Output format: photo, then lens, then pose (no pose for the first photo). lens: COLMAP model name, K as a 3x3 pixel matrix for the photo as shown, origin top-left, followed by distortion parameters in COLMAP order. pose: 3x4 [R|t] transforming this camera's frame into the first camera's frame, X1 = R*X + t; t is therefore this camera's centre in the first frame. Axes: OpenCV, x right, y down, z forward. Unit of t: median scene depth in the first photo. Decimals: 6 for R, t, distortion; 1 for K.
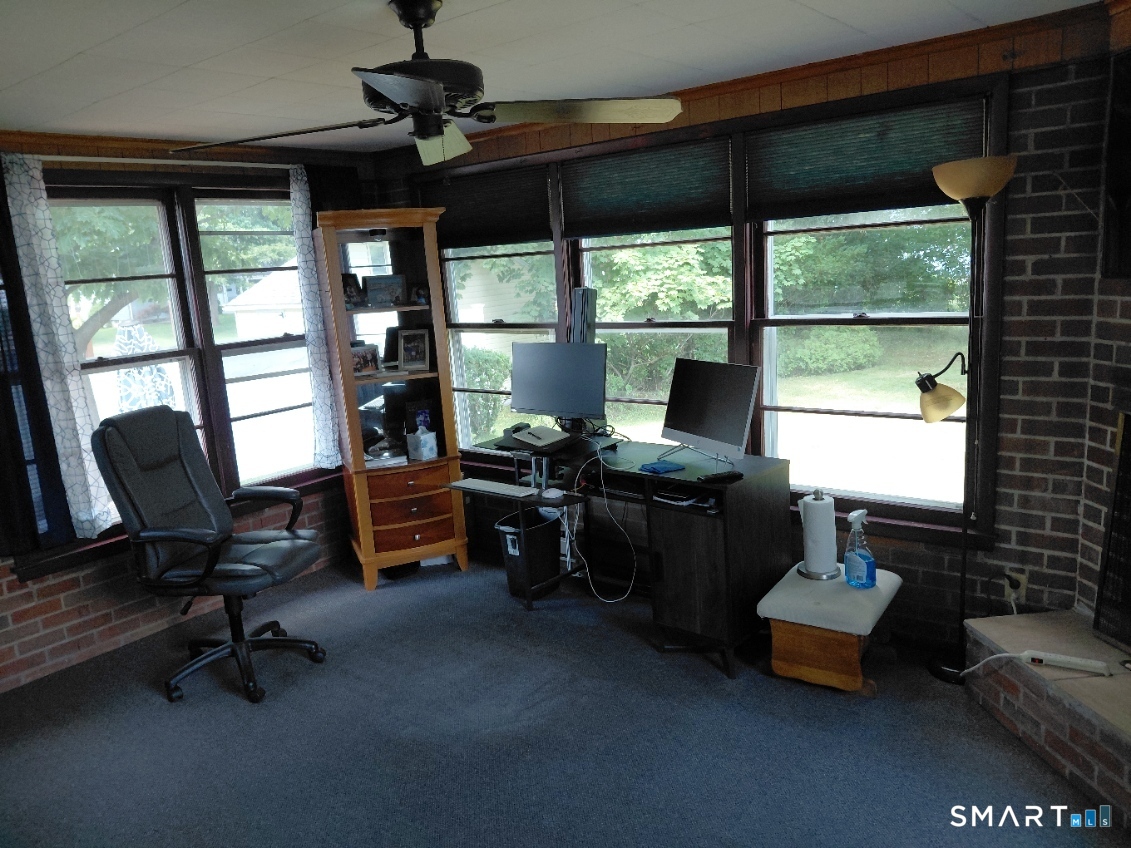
lens RADIAL K [[864.9, 0, 565.5], [0, 864.9, 424.0], [0, 0, 1]] dist [0.005067, 0.000276]
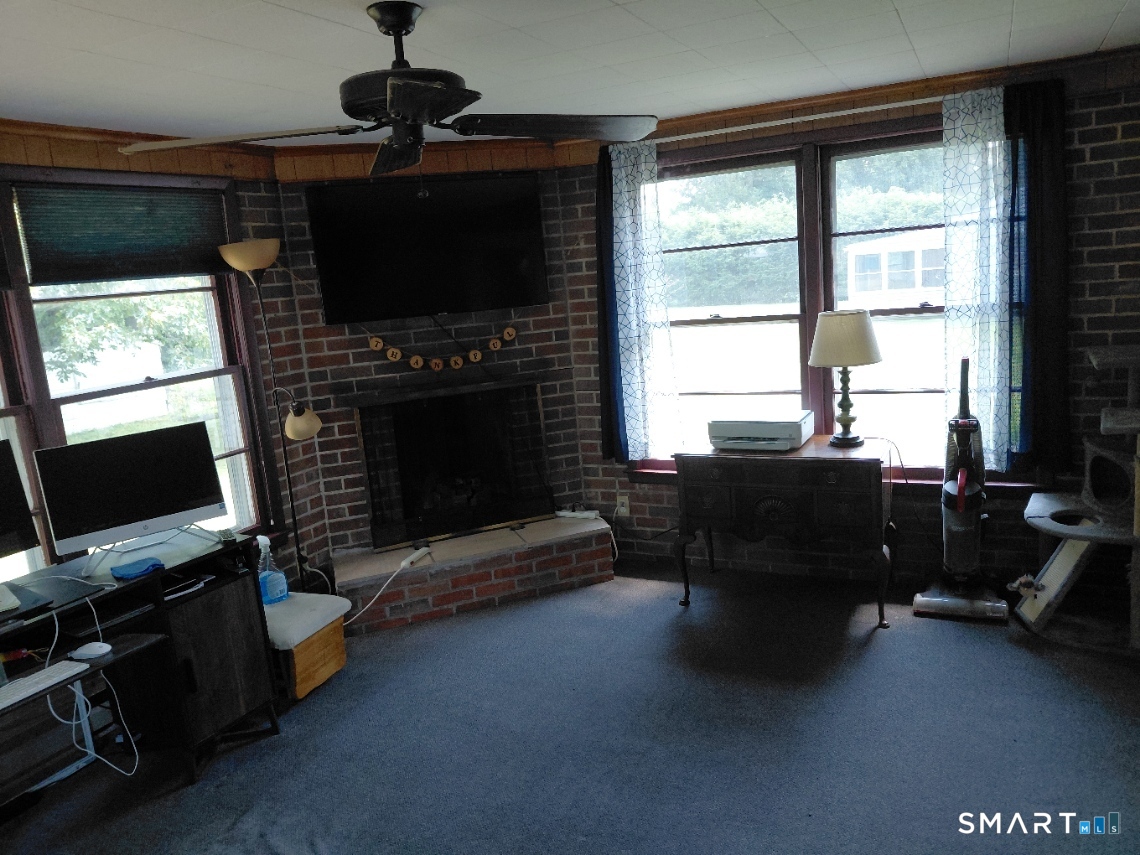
lens RADIAL K [[842.4, 0, 570.0], [0, 842.4, 427.5], [0, 0, 1]] dist [0.003870, 0.000005]
pose [[-0.199212, -0.102808, 0.974549, -0.877946], [0.283711, 0.945841, 0.157774, -0.103359], [-0.937989, 0.307921, -0.159255, 0.836397]]
